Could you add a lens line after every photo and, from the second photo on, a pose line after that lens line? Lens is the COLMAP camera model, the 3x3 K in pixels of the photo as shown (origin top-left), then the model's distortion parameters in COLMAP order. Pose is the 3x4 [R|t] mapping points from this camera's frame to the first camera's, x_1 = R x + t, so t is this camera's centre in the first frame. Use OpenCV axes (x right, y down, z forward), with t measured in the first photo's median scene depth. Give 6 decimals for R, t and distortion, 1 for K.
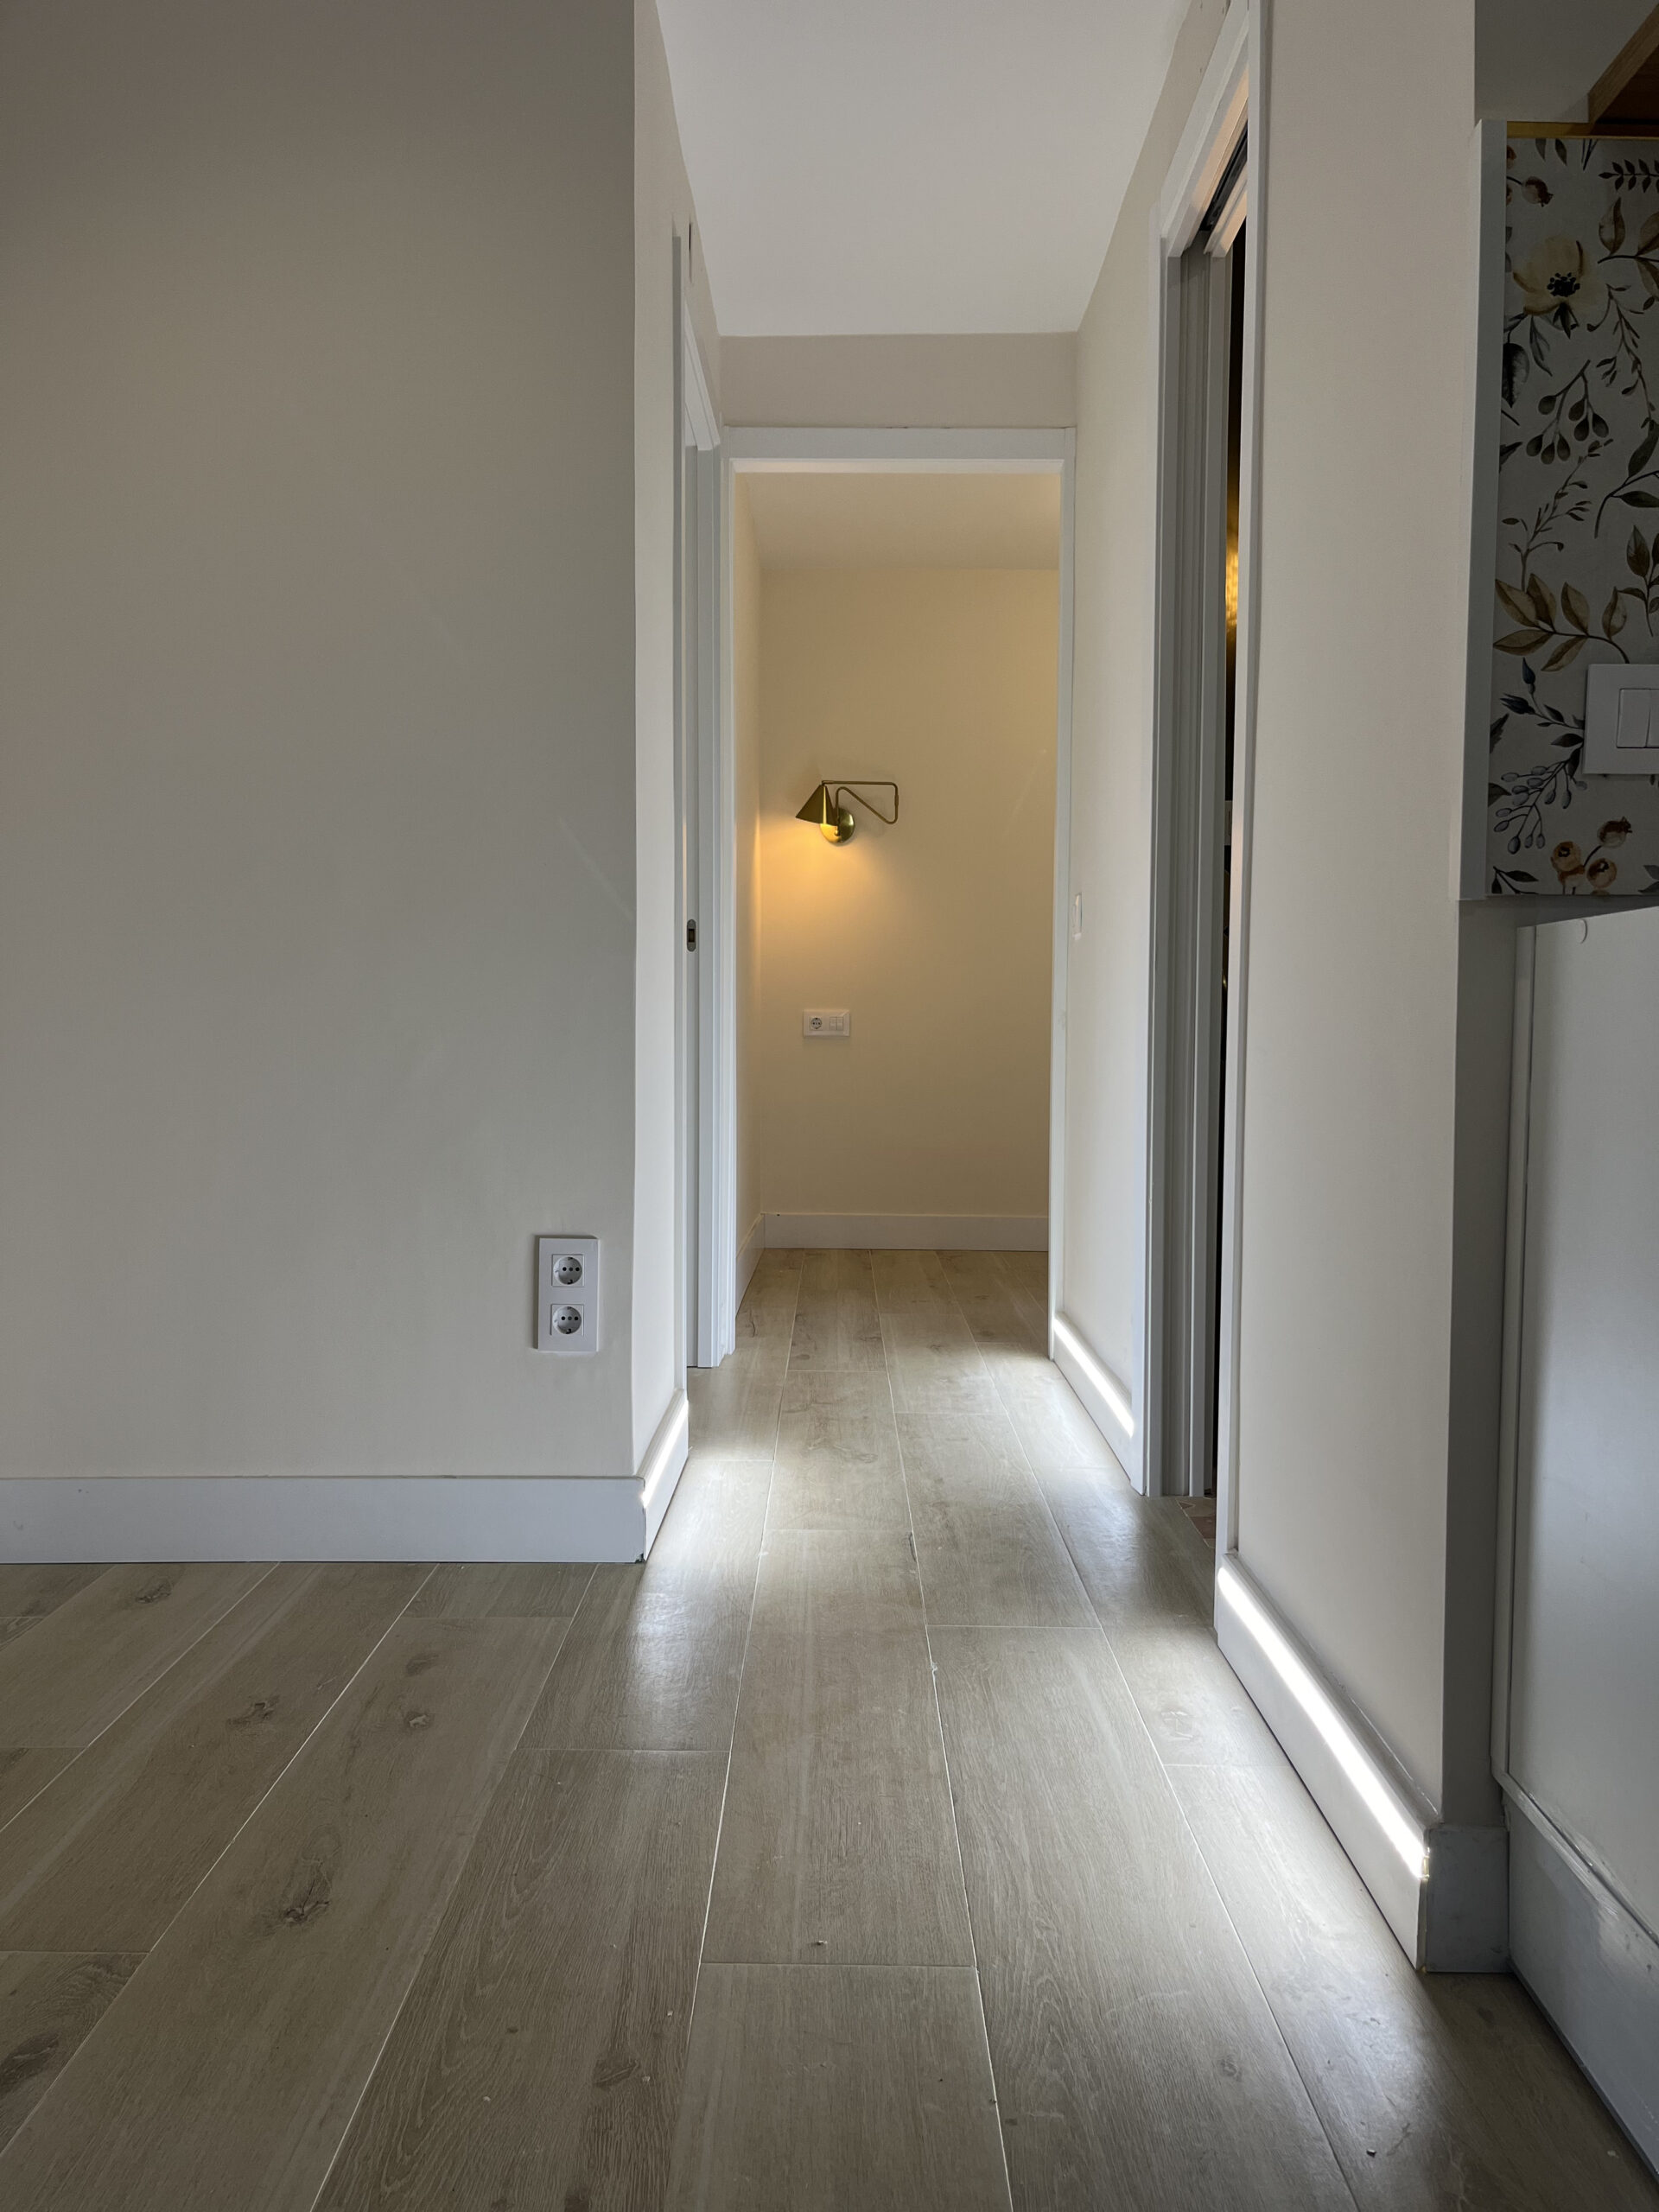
lens RADIAL K [[1690.1, 0, 856.4], [0, 1690.1, 1118.2], [0, 0, 1]] dist [0.008693, -0.000955]
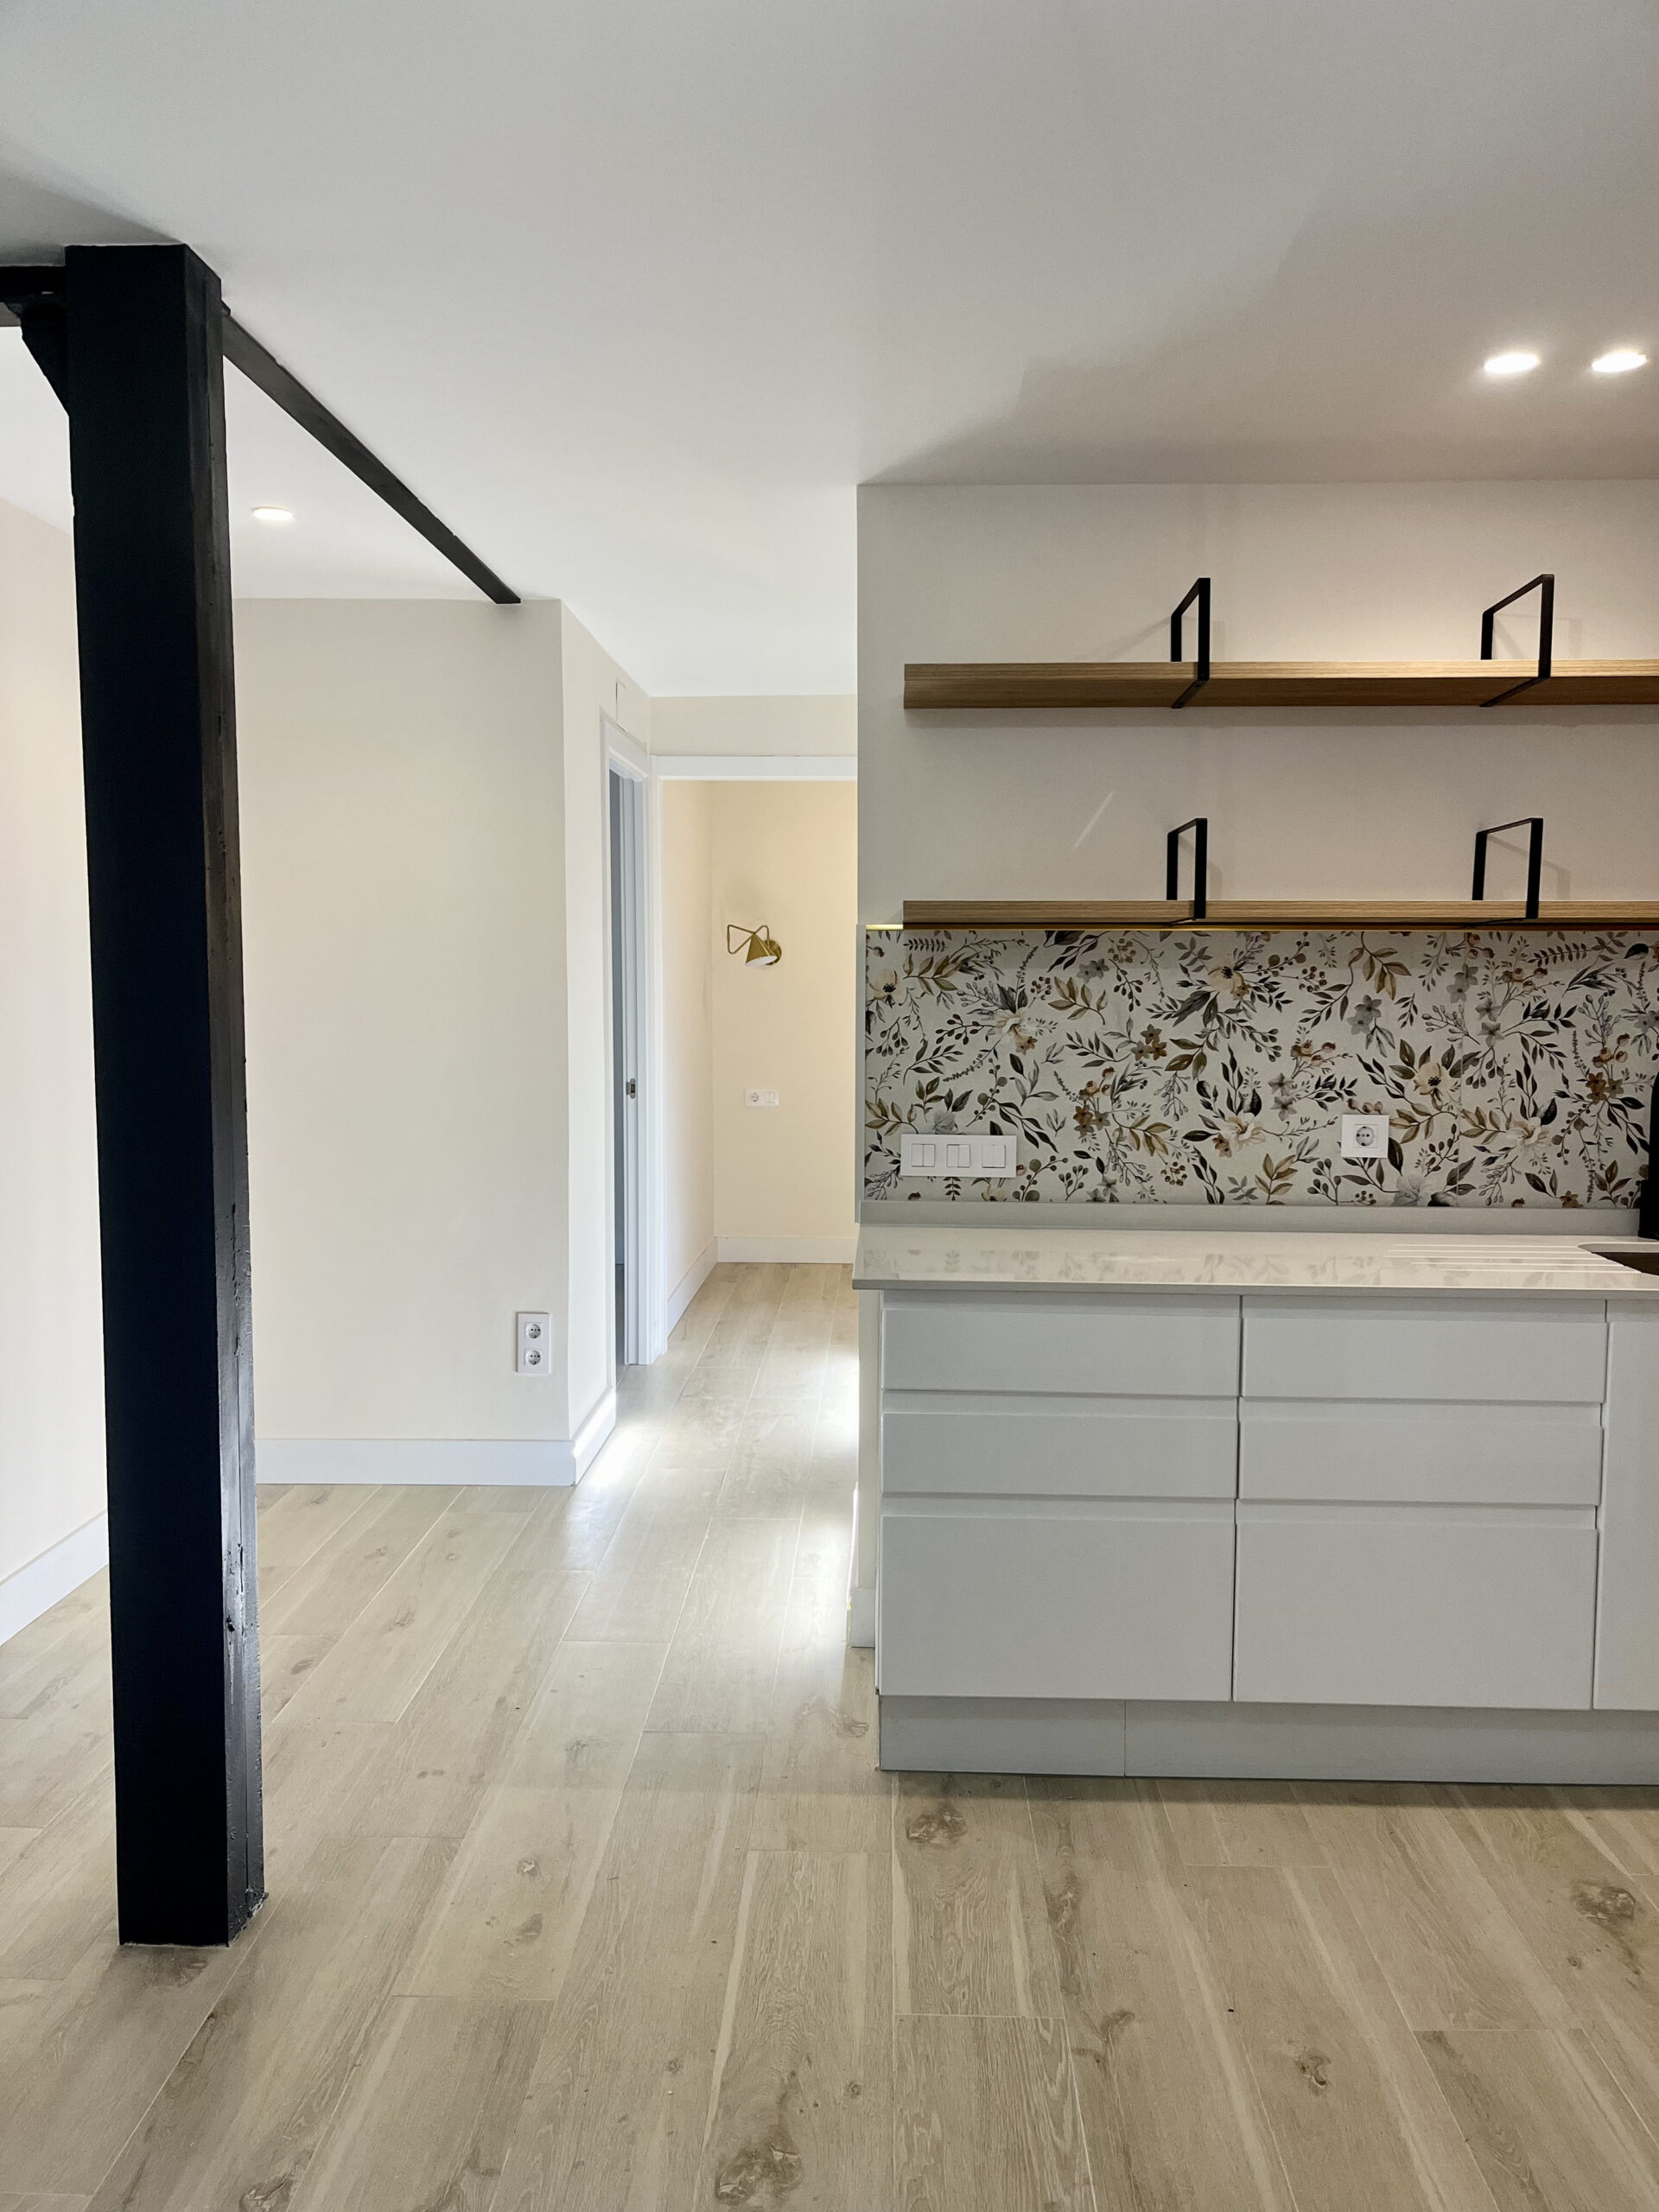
lens RADIAL K [[1637.0, 0, 829.5], [0, 1637.0, 1106.0], [0, 0, 1]] dist [0.064787, -0.100266]
pose [[0.999179, 0.000378, -0.040519, 0.391375], [0.000448, 0.999792, 0.020384, -0.332635], [0.040518, -0.020386, 0.998971, -1.365056]]
